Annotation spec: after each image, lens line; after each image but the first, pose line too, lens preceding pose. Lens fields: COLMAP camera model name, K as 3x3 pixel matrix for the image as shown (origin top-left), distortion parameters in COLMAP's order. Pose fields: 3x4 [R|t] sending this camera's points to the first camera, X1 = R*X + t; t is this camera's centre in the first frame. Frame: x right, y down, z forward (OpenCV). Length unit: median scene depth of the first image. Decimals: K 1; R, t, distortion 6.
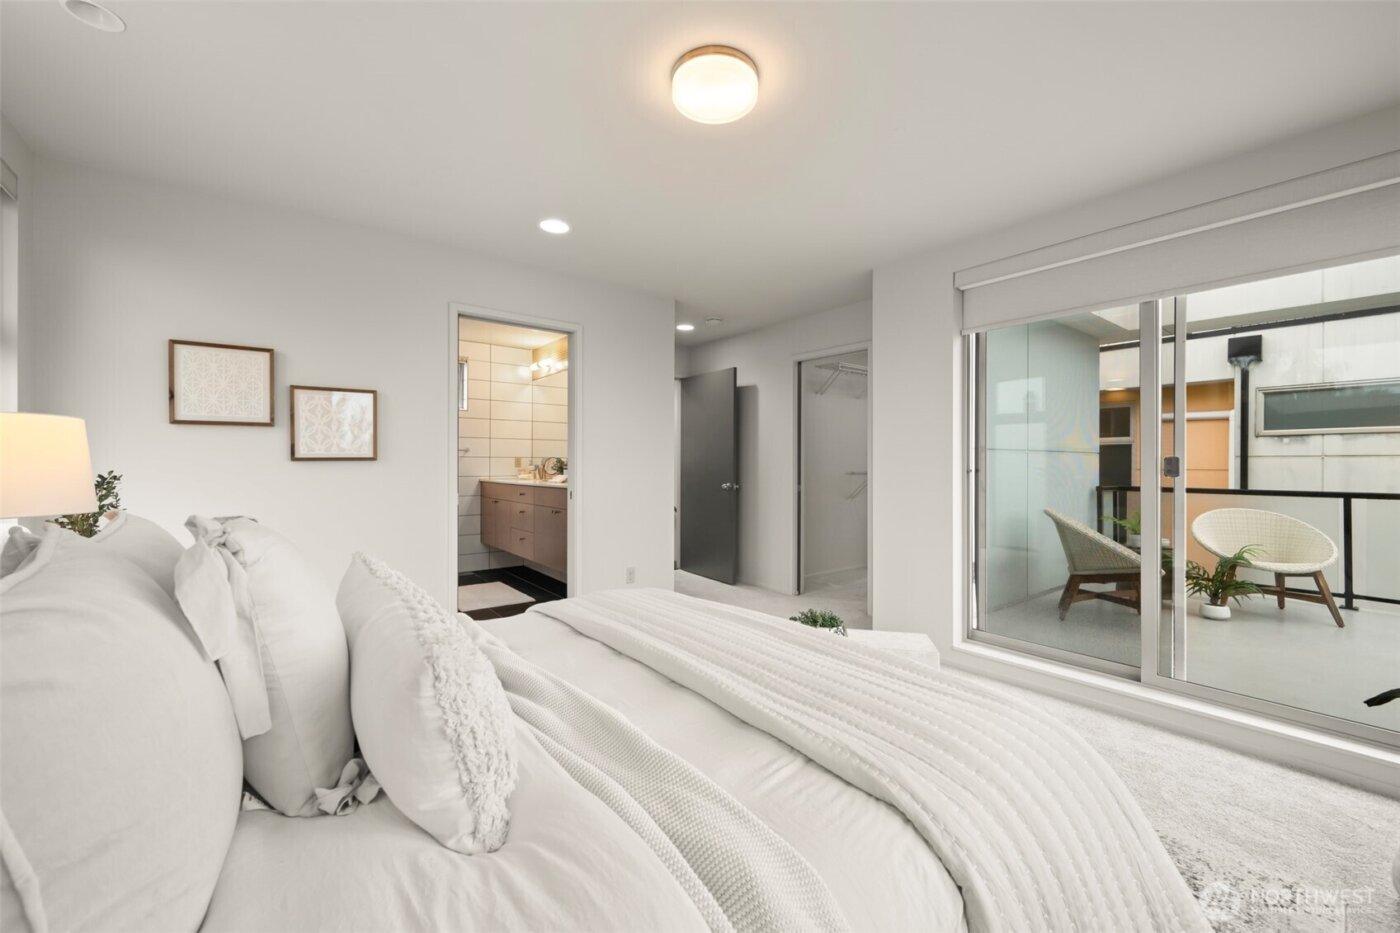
lens RADIAL K [[548.9, 0, 701.3], [0, 548.9, 459.2], [0, 0, 1]] dist [-0.002156, 0.000114]
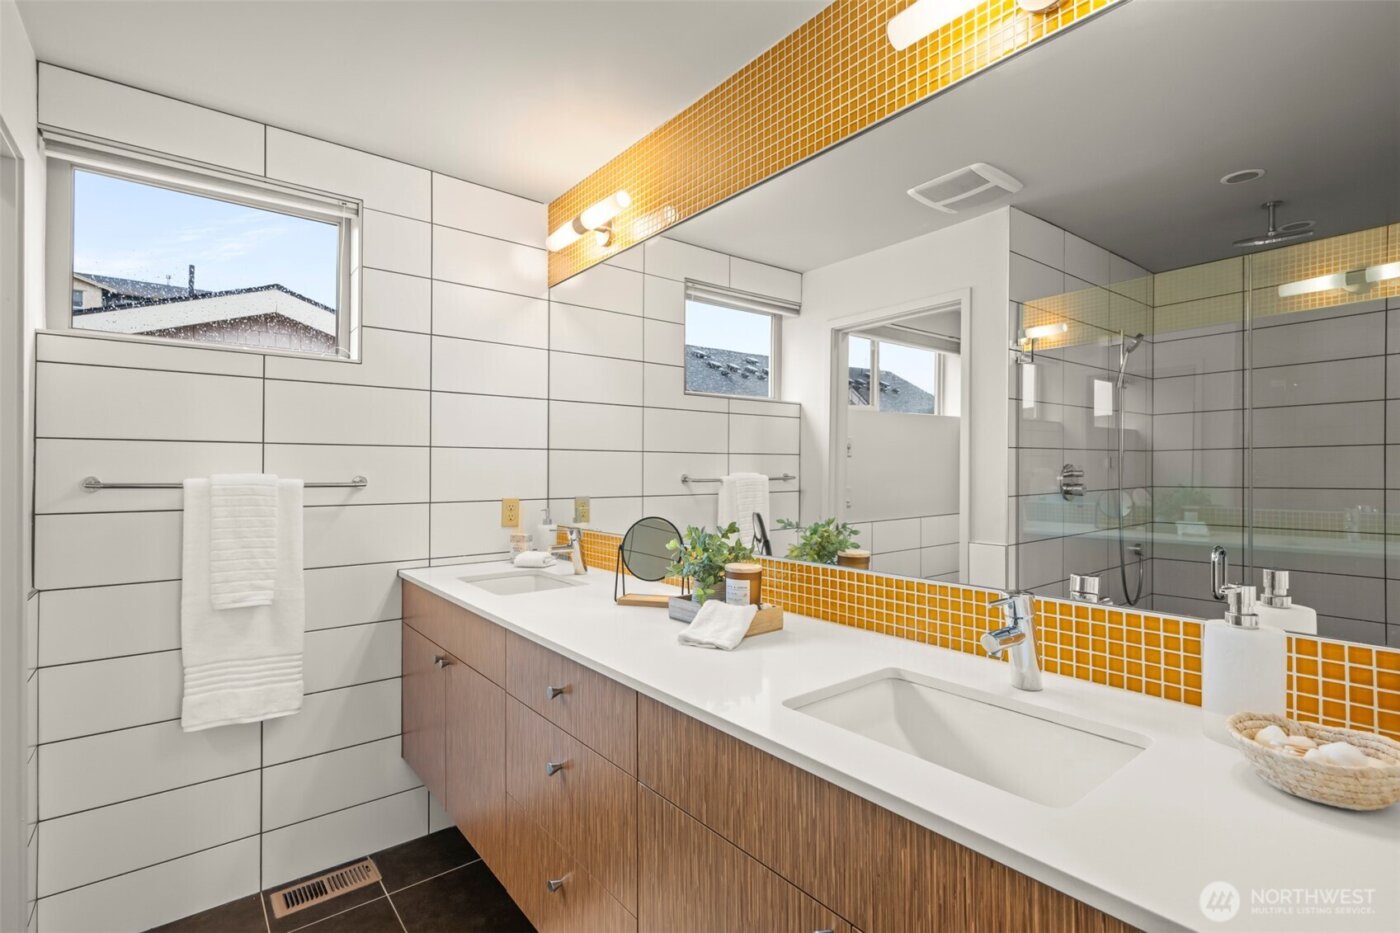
lens RADIAL K [[638.4, 0, 696.9], [0, 638.4, 468.3], [0, 0, 1]] dist [-0.000388, 0.001097]
pose [[0.999588, -0.000145, 0.028709, -0.553415], [0.000141, 1.000000, 0.000167, -0.059536], [-0.028709, -0.000163, 0.999588, 1.434137]]
